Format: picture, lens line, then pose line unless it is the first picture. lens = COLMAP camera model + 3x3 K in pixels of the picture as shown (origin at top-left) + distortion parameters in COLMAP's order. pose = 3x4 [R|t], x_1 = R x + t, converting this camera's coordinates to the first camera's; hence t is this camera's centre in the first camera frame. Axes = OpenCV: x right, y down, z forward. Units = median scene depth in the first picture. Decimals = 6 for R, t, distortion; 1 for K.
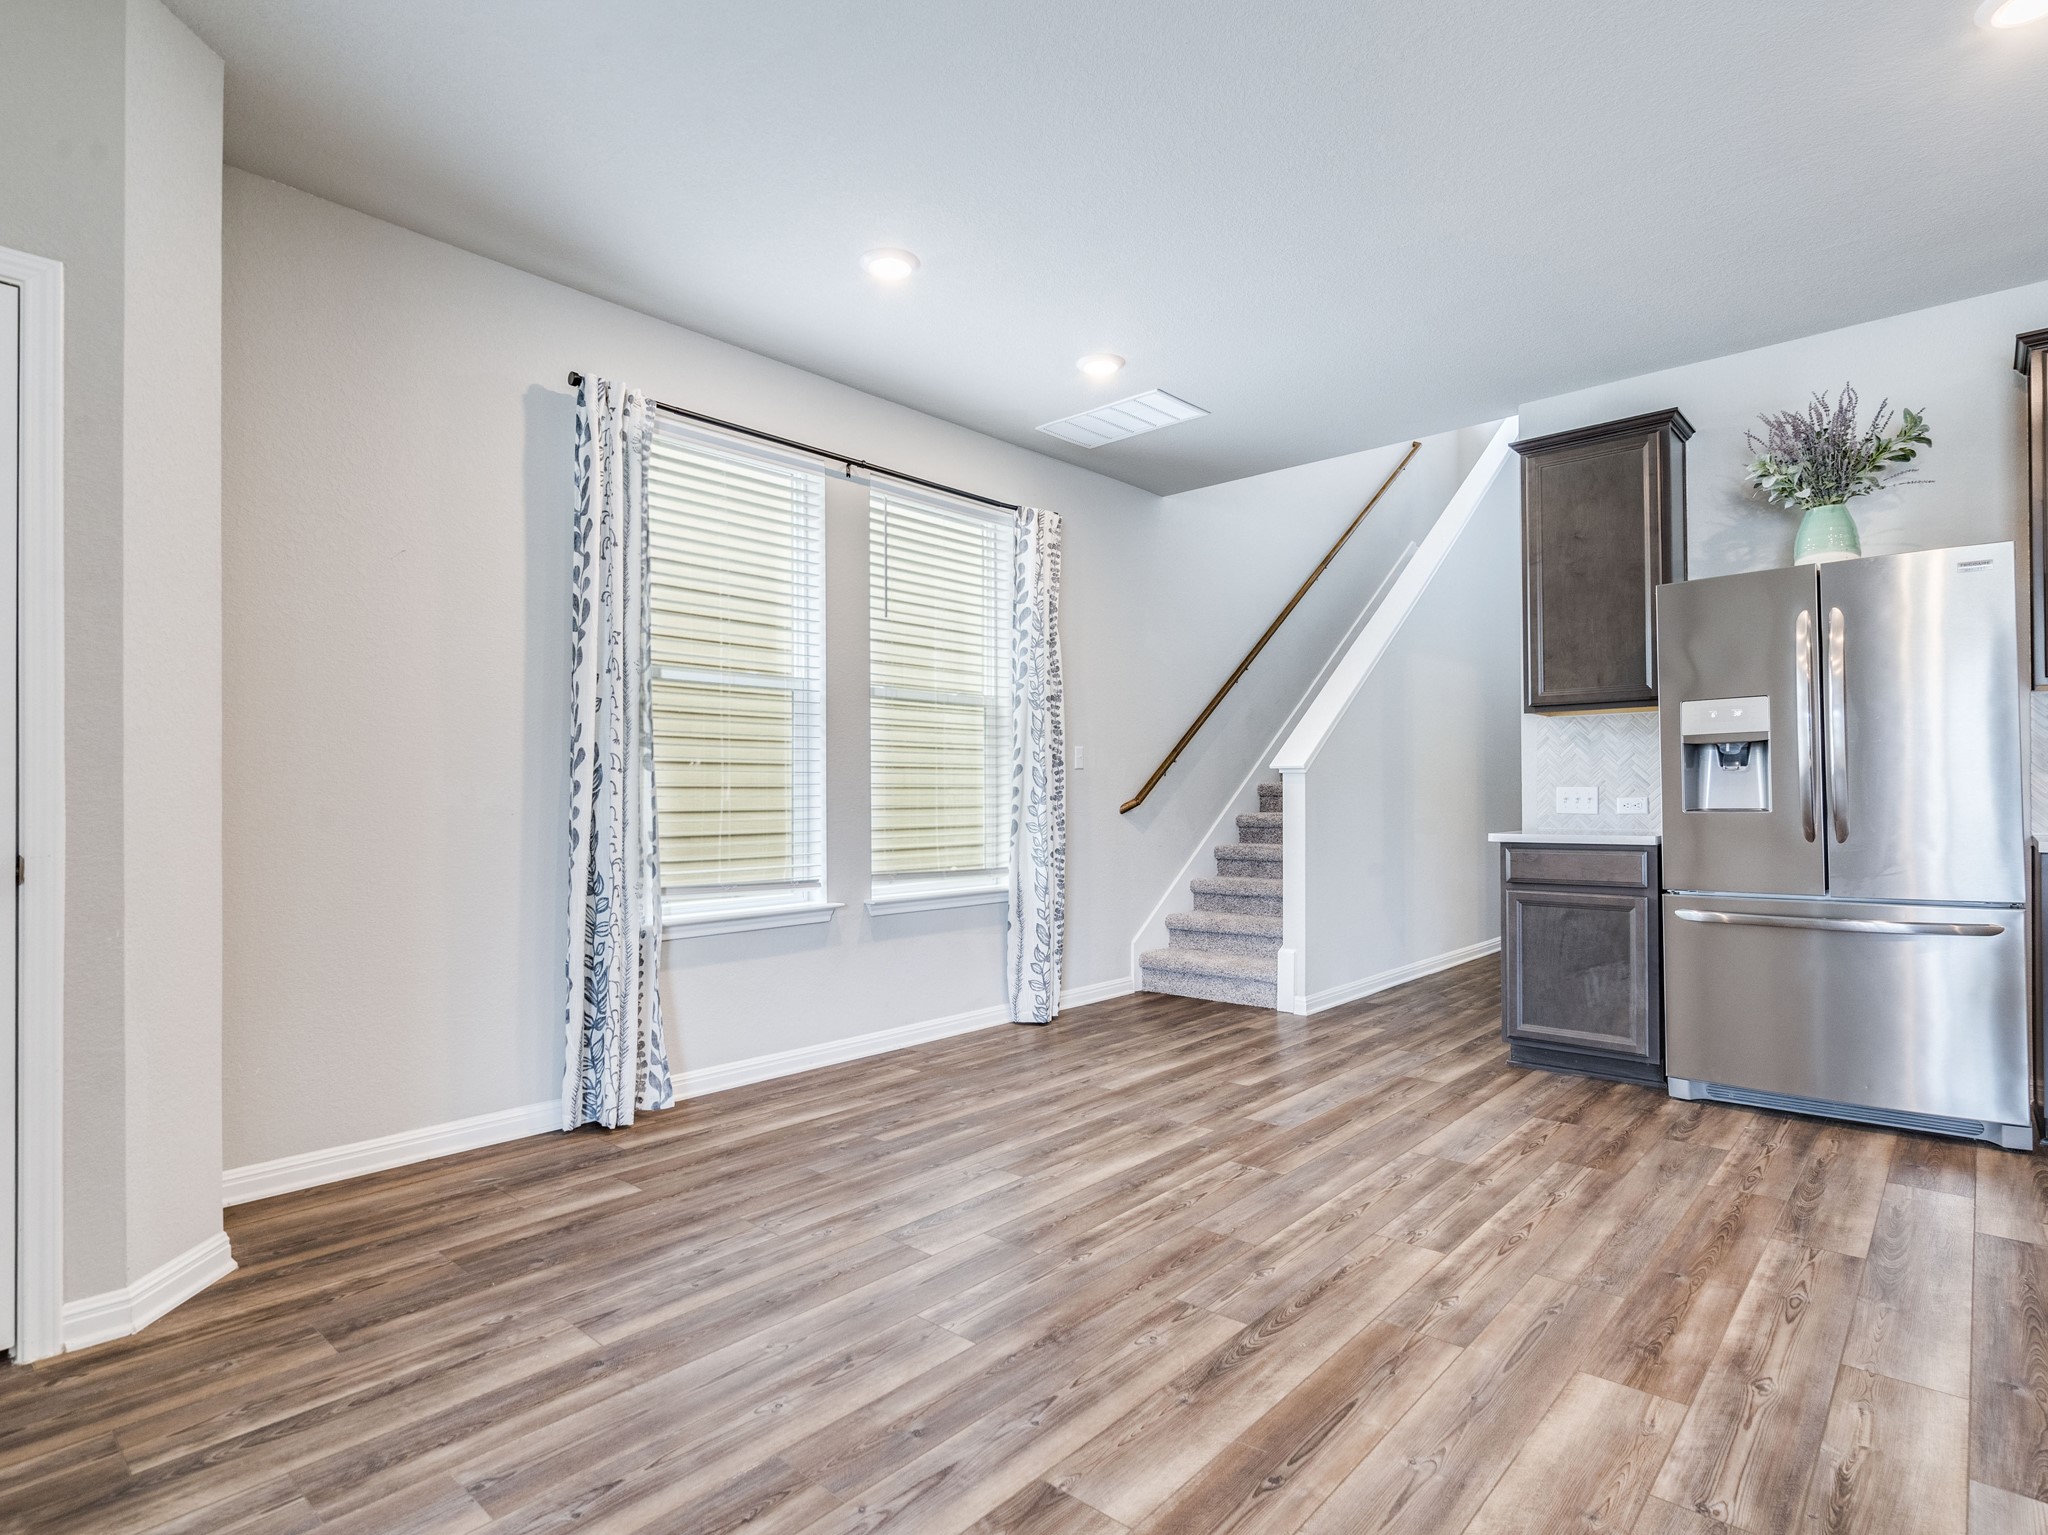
lens RADIAL K [[1080.6, 0, 1034.9], [0, 1080.6, 796.2], [0, 0, 1]] dist [-0.002460, -0.000014]
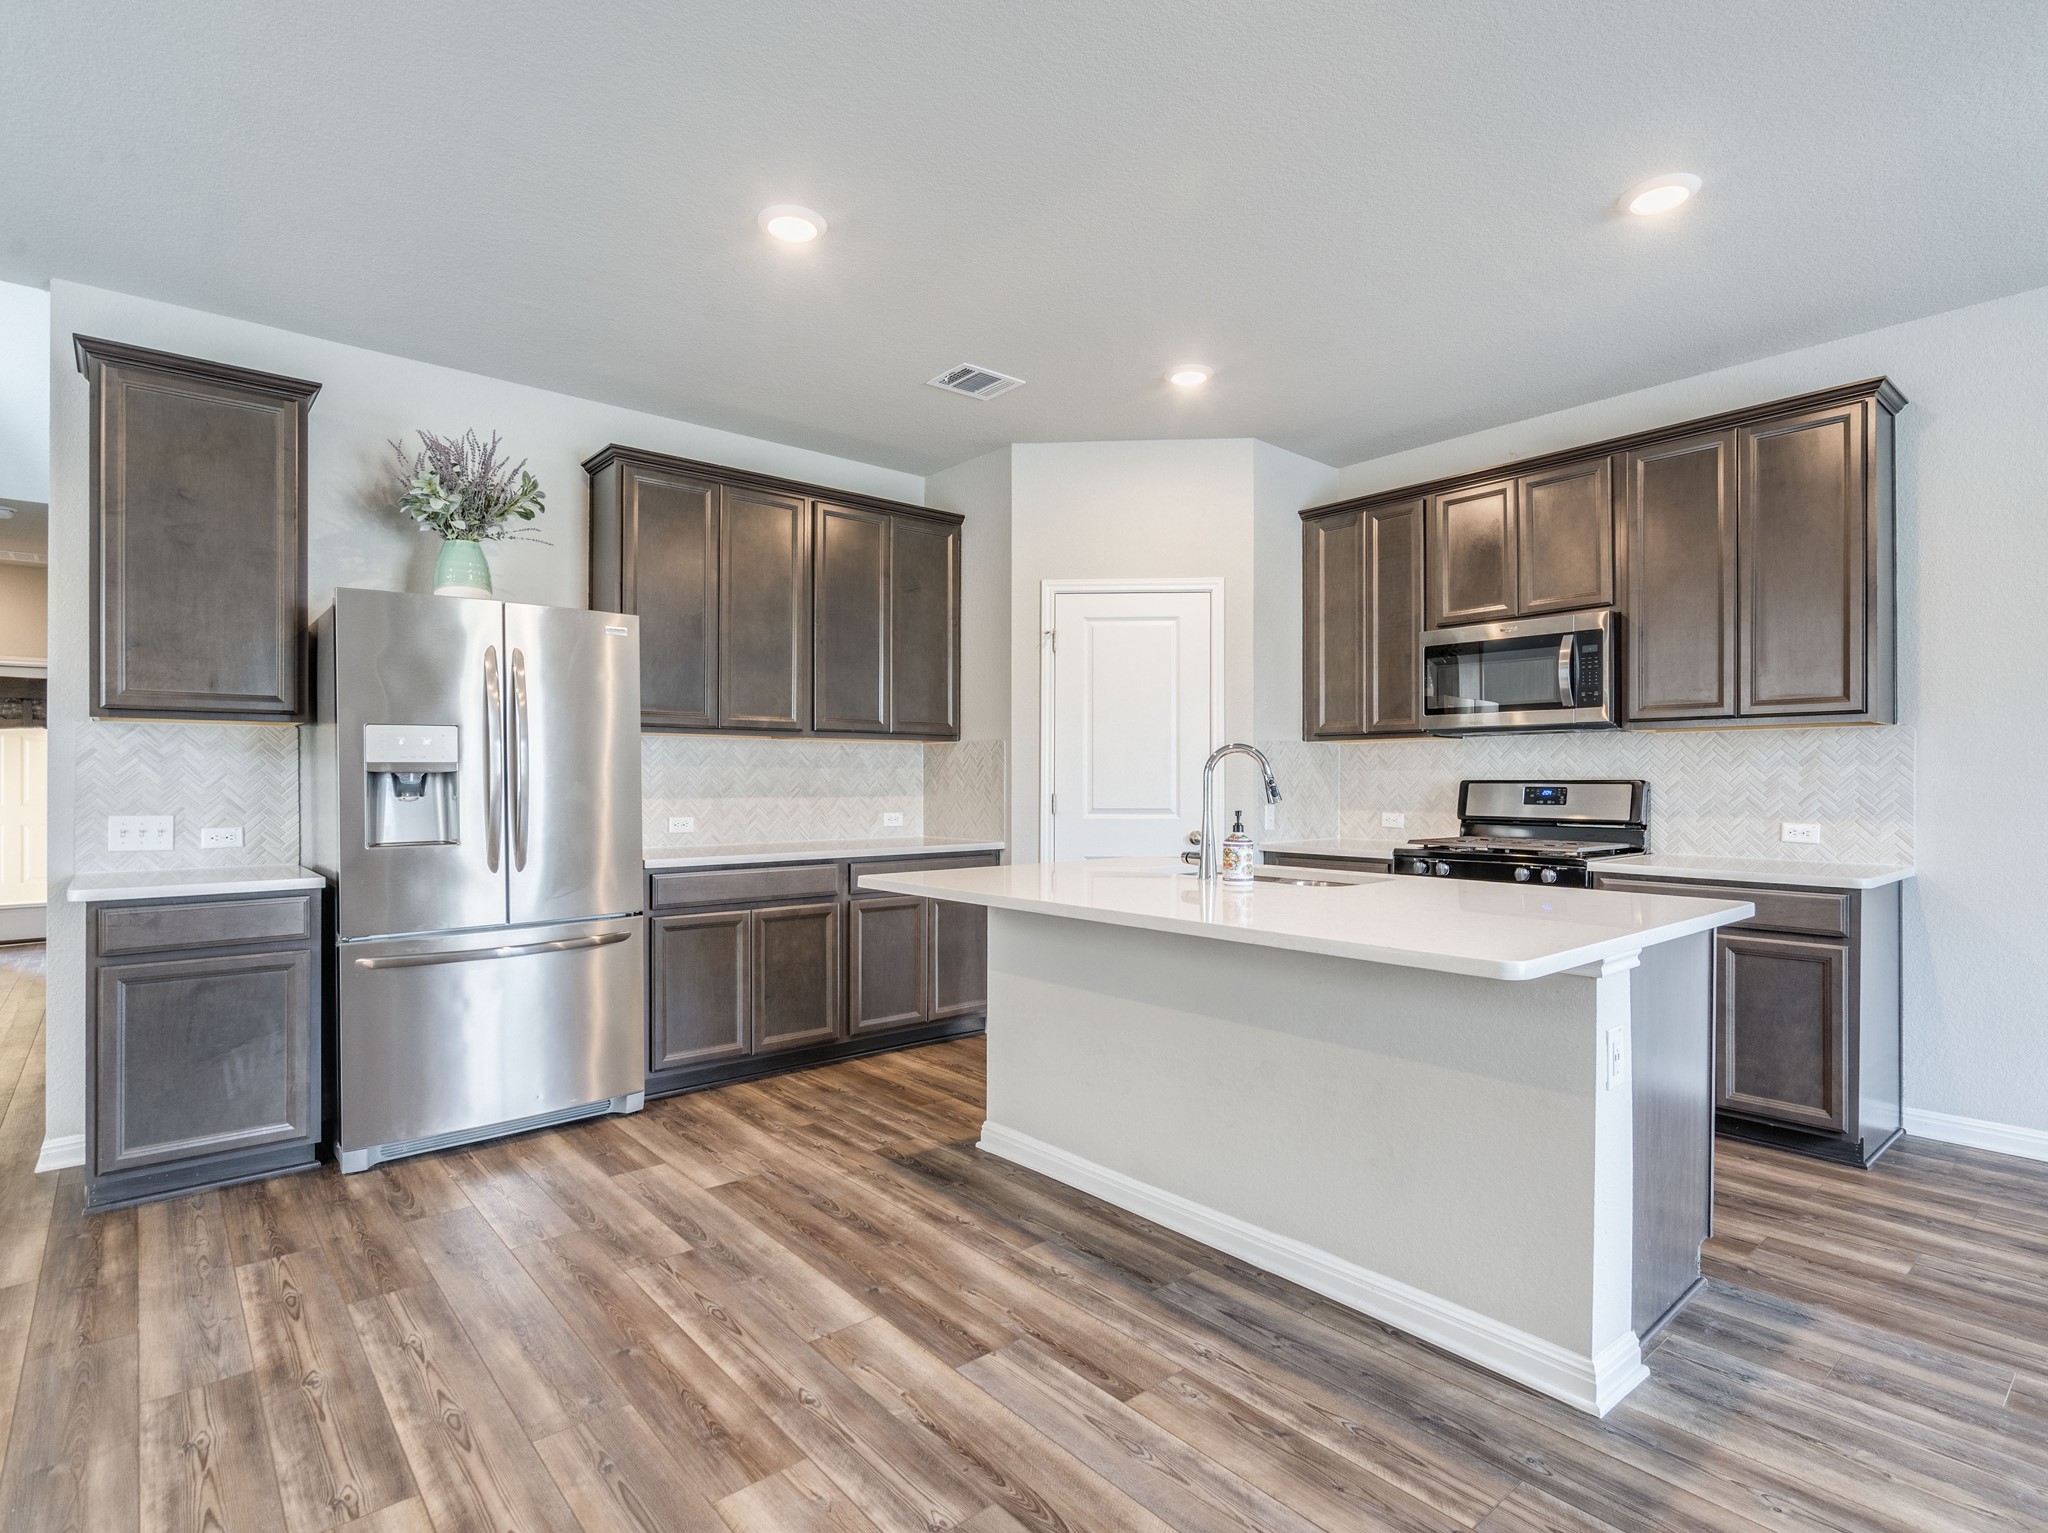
lens RADIAL K [[1037.1, 0, 1035.7], [0, 1037.1, 795.6], [0, 0, 1]] dist [-0.002940, 0.000120]
pose [[0.132594, -0.005984, 0.991152, -0.167191], [-0.000293, 0.999981, 0.006076, -0.033682], [-0.991170, -0.001096, 0.132590, 0.331849]]
